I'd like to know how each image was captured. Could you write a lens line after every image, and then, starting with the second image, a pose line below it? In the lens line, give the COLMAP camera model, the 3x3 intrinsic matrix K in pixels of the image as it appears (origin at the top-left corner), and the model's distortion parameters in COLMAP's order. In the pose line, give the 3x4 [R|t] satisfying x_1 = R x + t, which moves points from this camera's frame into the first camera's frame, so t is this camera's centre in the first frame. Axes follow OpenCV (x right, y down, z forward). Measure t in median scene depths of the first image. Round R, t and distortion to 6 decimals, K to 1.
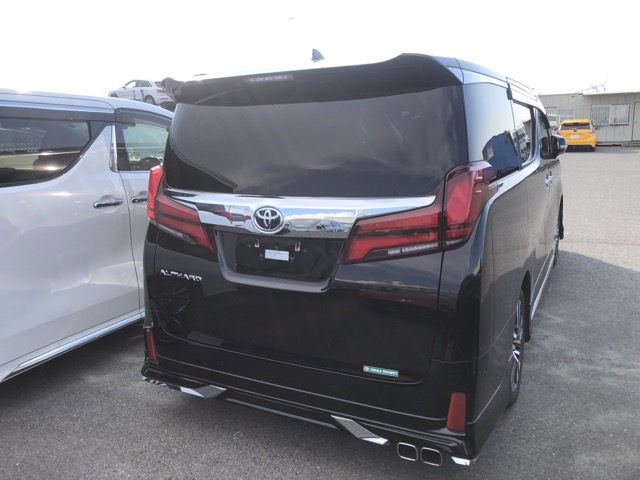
lens RADIAL K [[529.9, 0, 314.9], [0, 529.9, 238.5], [0, 0, 1]] dist [0.014249, -0.010247]
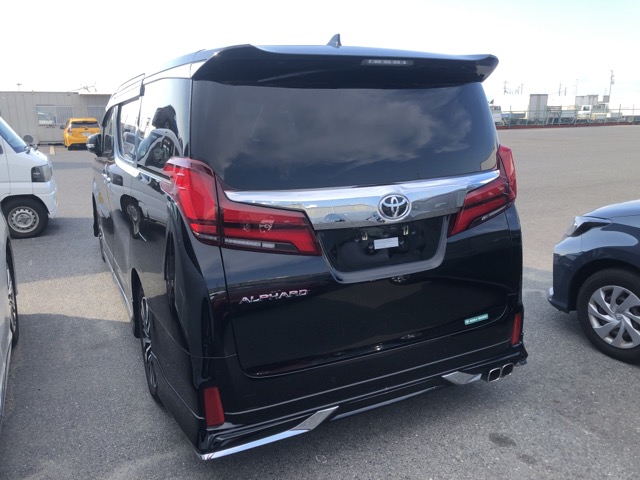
lens RADIAL K [[529.9, 0, 314.8], [0, 529.9, 238.7], [0, 0, 1]] dist [0.014249, -0.010247]
pose [[0.576511, -0.161158, 0.801039, -0.948670], [0.160548, 0.983588, 0.082337, -0.080626], [-0.801161, 0.081137, 0.592923, 0.529615]]
